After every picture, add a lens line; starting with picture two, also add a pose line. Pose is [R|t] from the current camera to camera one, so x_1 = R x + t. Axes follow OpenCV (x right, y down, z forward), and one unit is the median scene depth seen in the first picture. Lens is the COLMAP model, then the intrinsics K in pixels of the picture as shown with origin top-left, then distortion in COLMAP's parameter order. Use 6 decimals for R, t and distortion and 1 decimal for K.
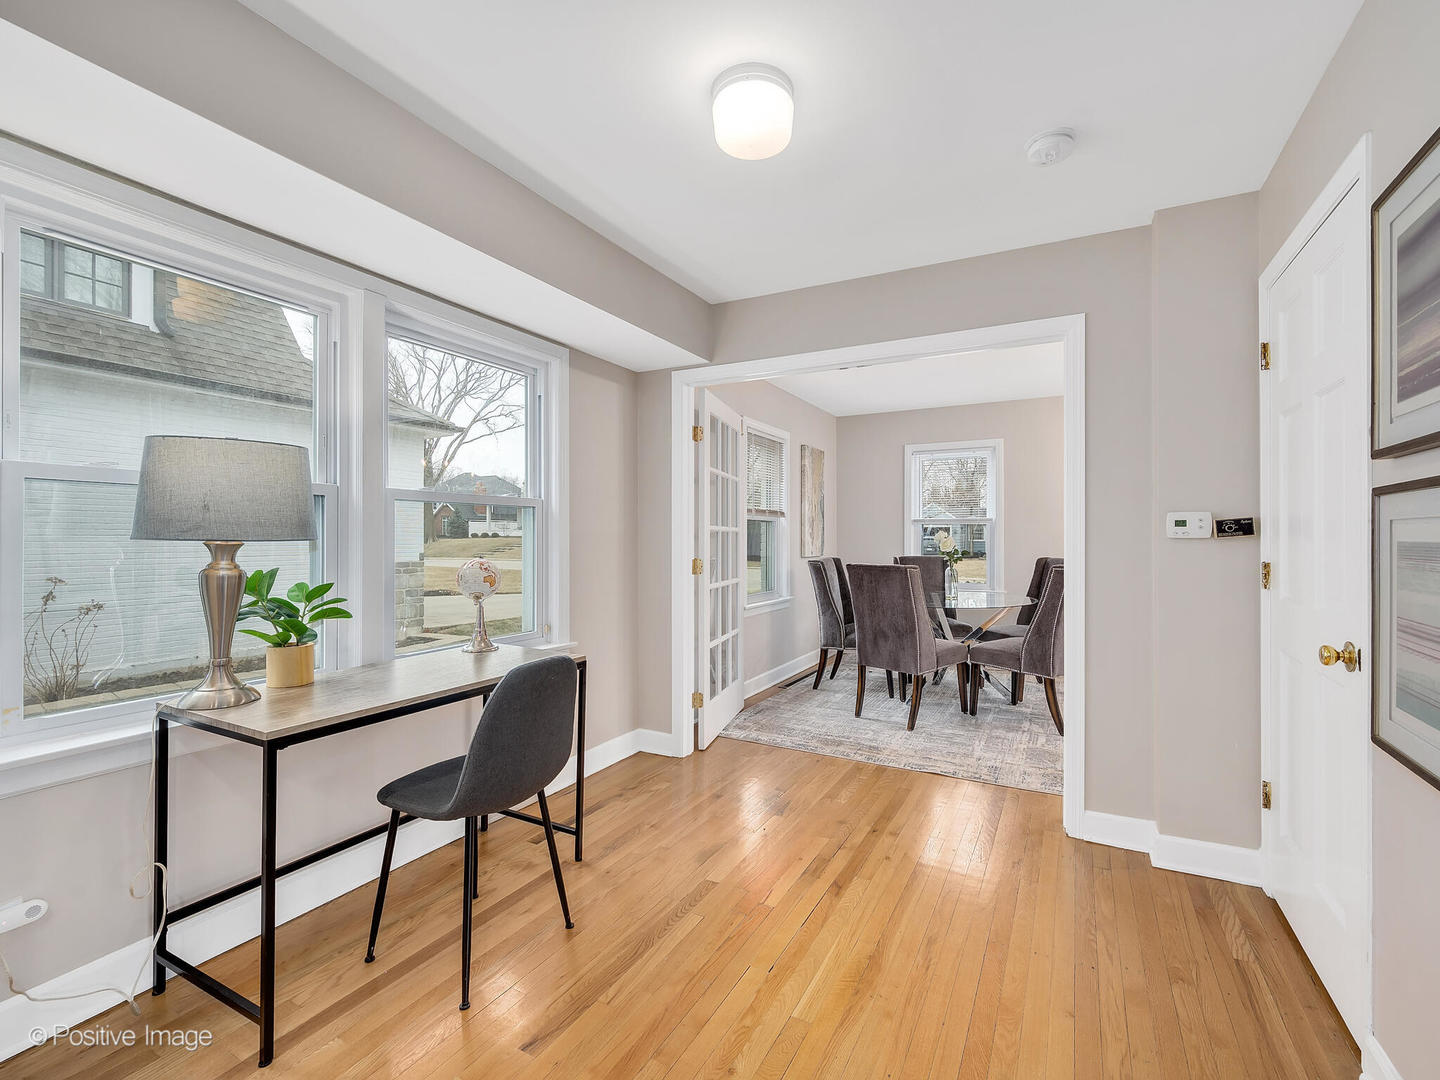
lens RADIAL K [[632.0, 0, 723.5], [0, 632.0, 540.6], [0, 0, 1]] dist [0.003077, 0.000258]
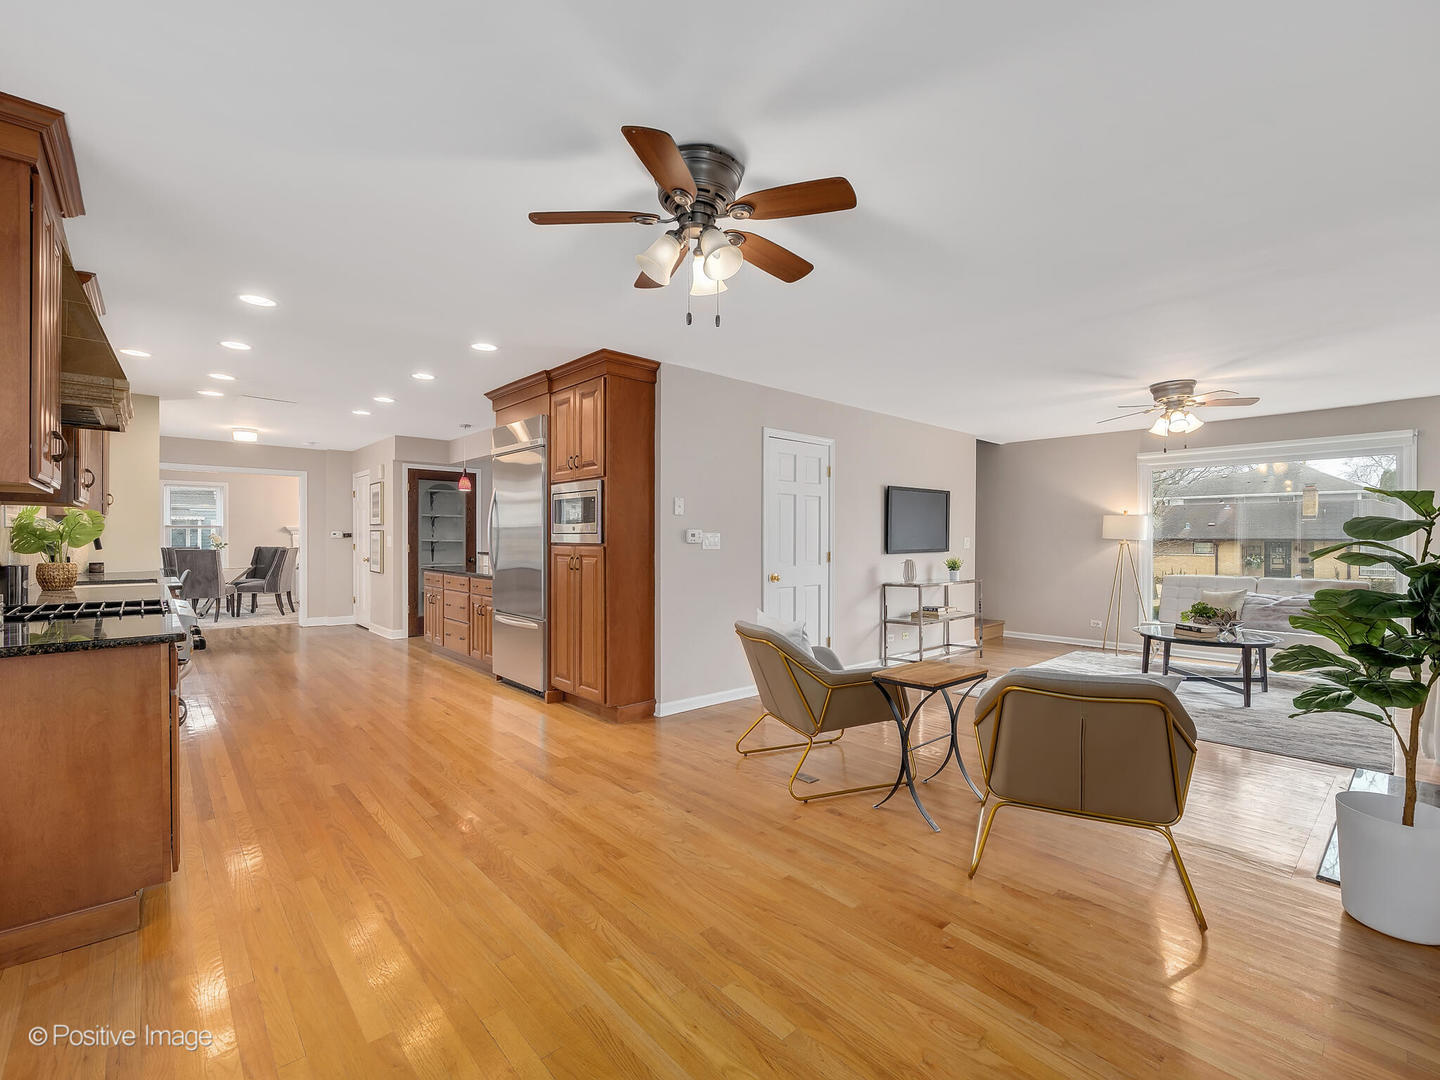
lens RADIAL K [[632.0, 0, 721.4], [0, 632.0, 541.1], [0, 0, 1]] dist [0.003077, 0.000258]
pose [[0.331991, -0.004073, 0.943274, -2.142116], [-0.001791, 0.999986, 0.004948, -0.008387], [-0.943281, -0.003332, 0.331979, -2.513479]]
